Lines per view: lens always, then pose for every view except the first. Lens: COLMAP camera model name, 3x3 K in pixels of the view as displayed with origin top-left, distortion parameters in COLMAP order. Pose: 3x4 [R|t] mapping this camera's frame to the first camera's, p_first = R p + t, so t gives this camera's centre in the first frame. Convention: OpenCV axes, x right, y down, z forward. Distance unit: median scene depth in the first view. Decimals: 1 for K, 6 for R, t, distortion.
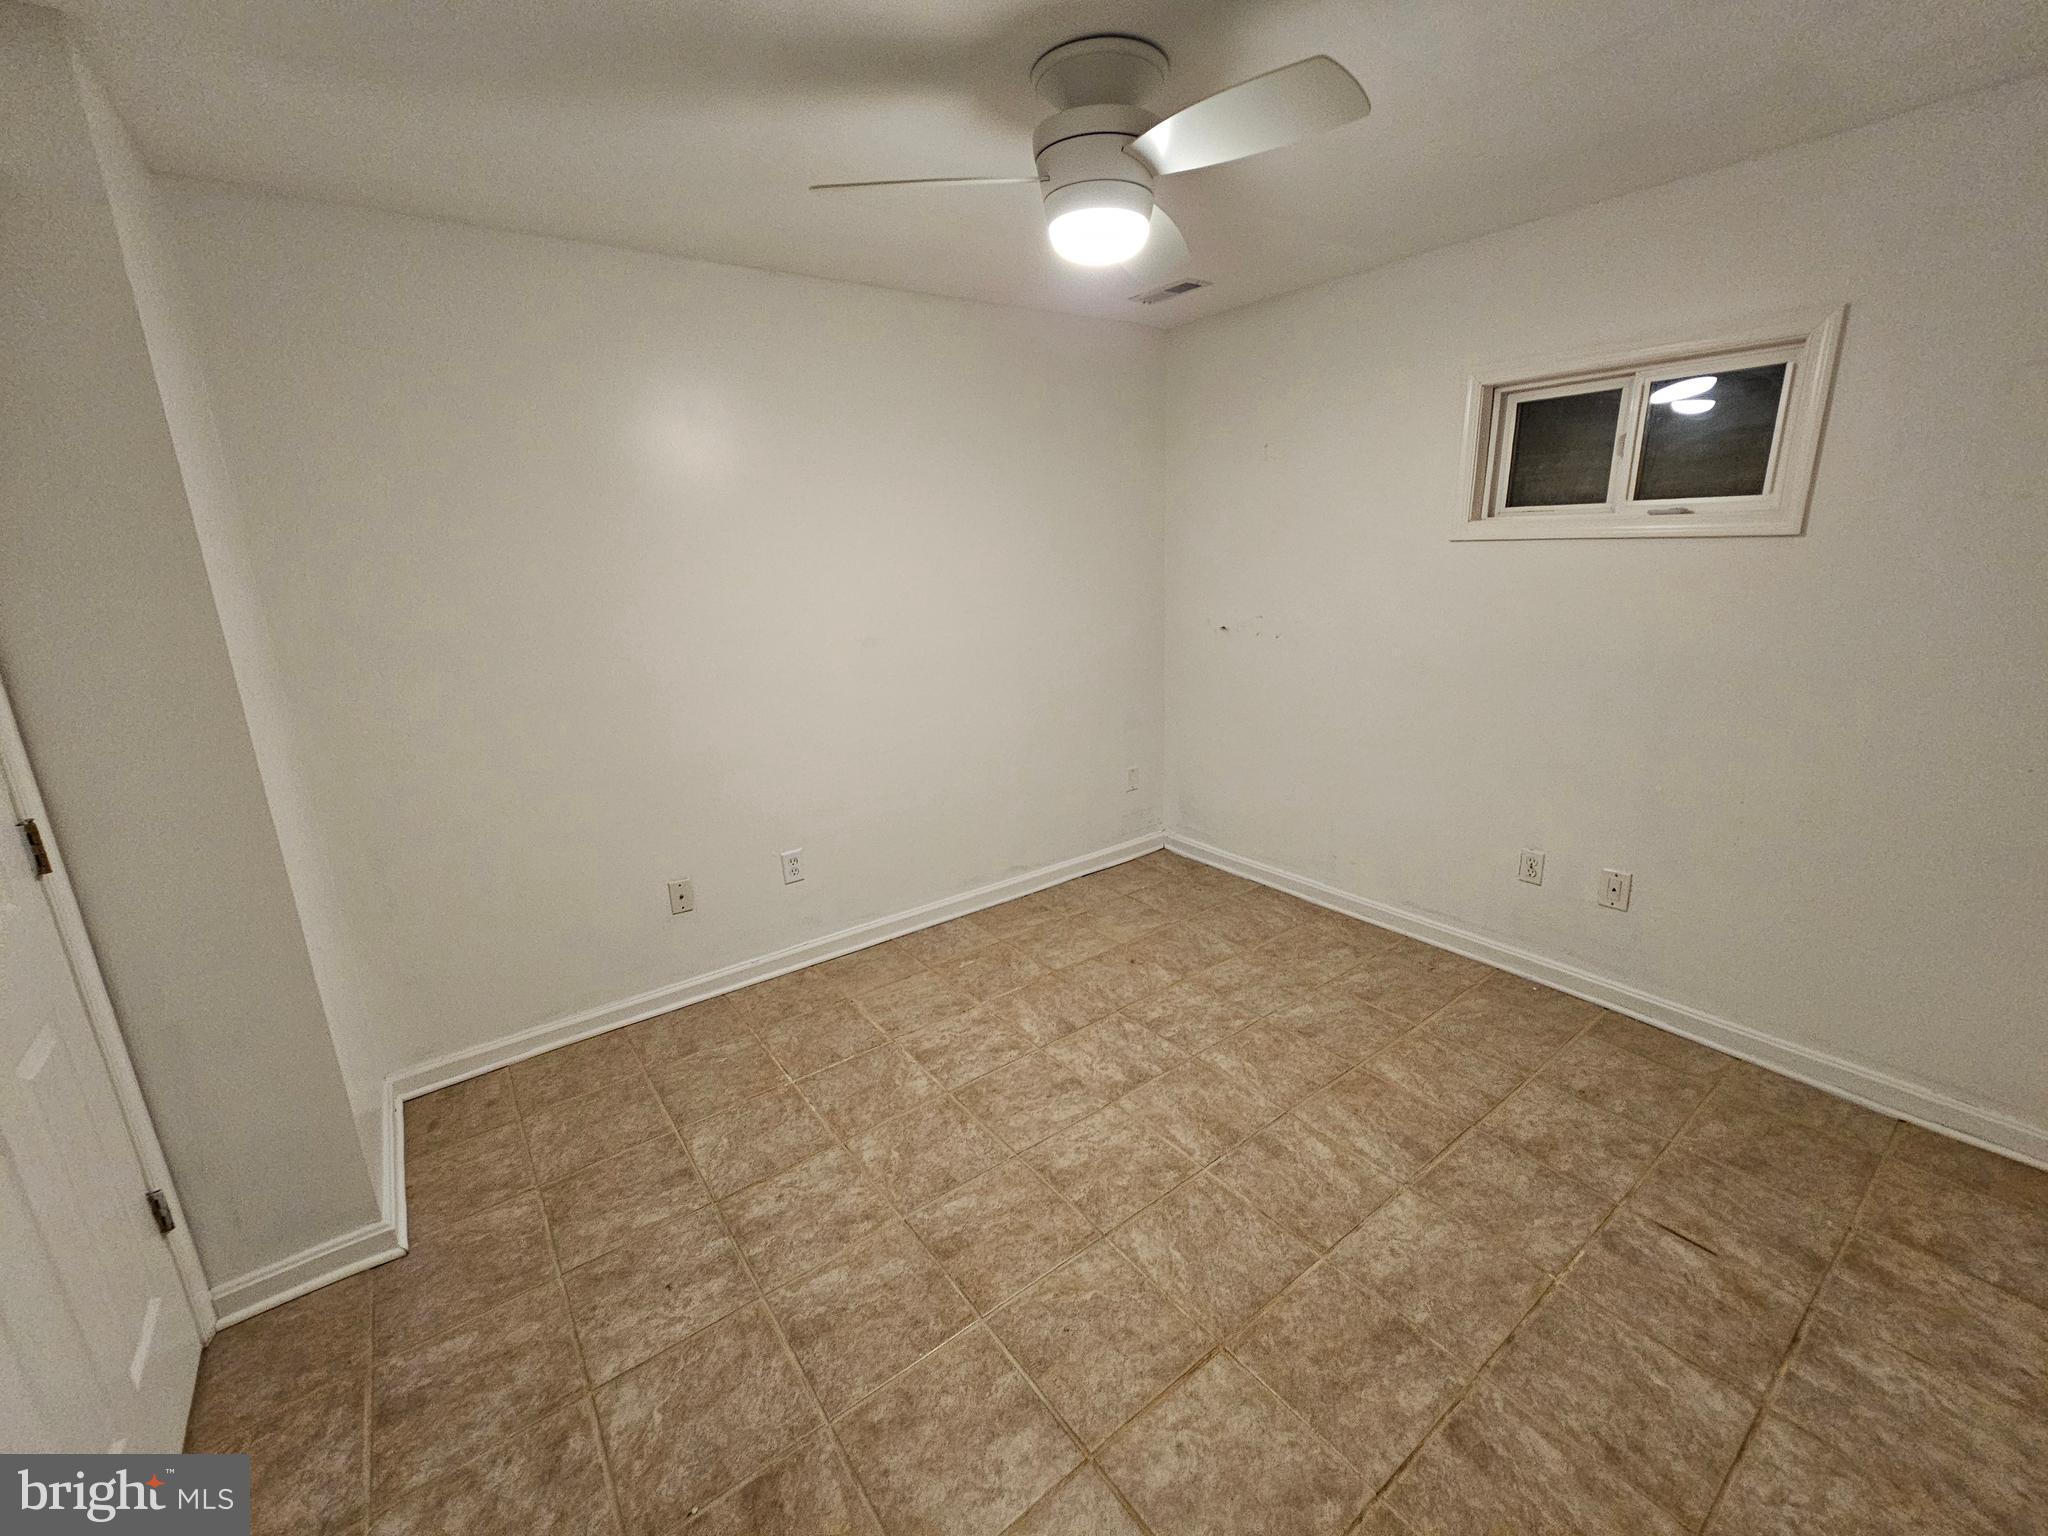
lens RADIAL K [[839.7, 0, 1028.4], [0, 839.7, 758.2], [0, 0, 1]] dist [-0.000942, -0.000251]
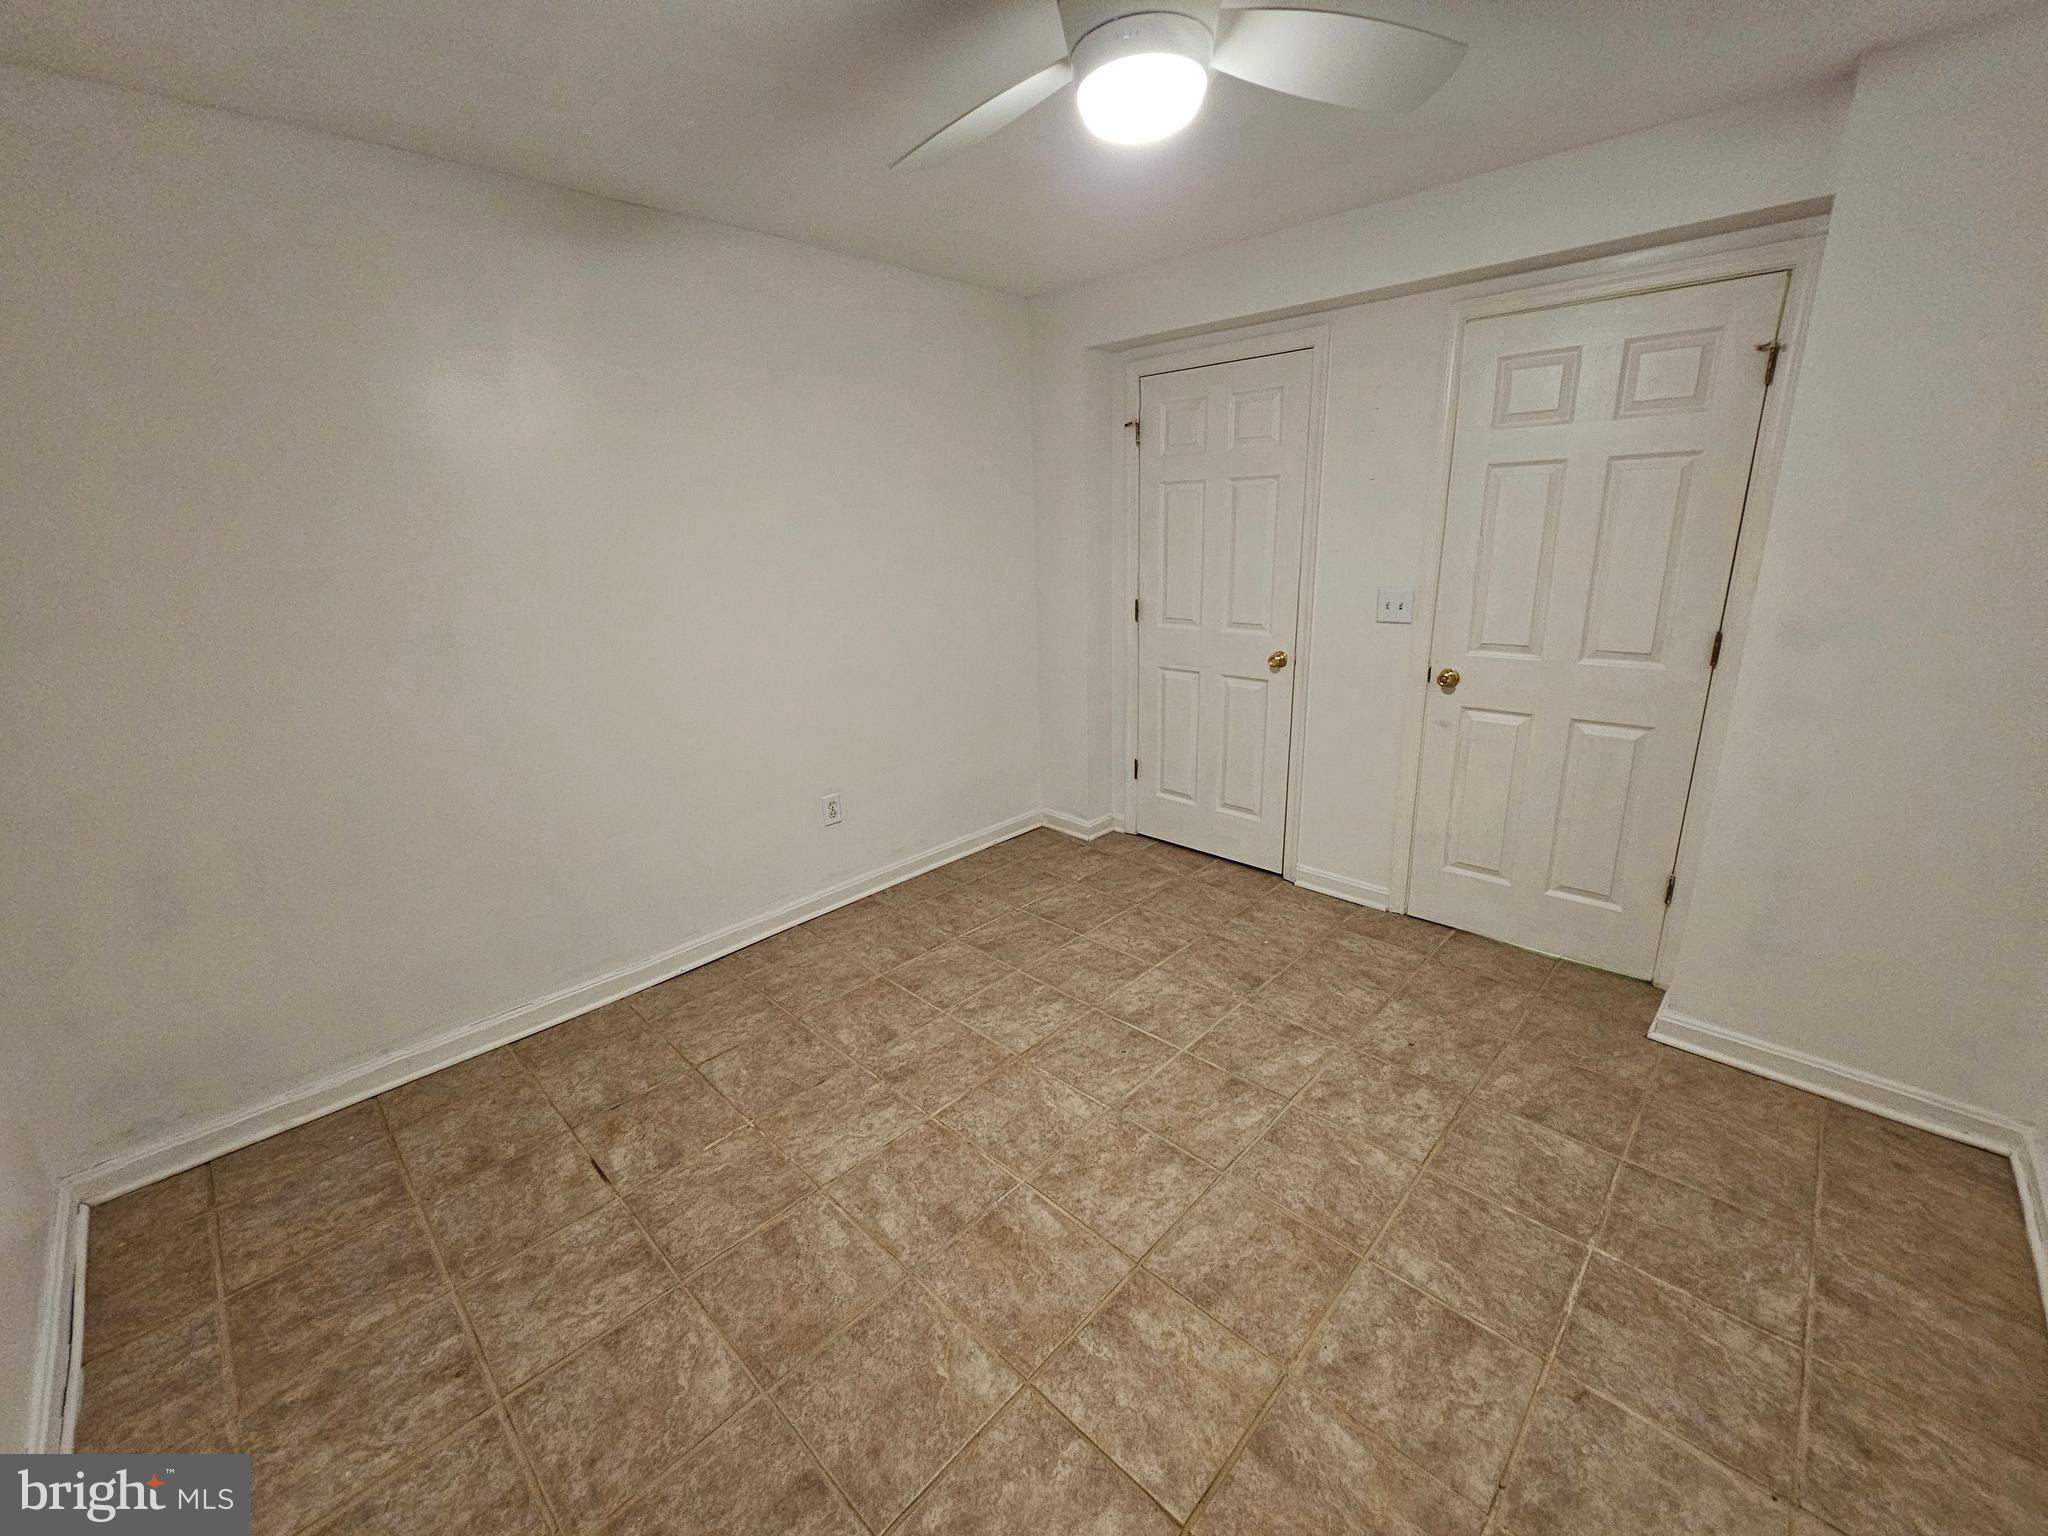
lens RADIAL K [[839.7, 0, 1028.4], [0, 839.7, 758.2], [0, 0, 1]] dist [-0.000942, -0.000251]
pose [[-0.985279, 0.103452, -0.136096, 0.287503], [0.019713, 0.859553, 0.510666, -0.407142], [0.169811, 0.500466, -0.848939, 1.589908]]
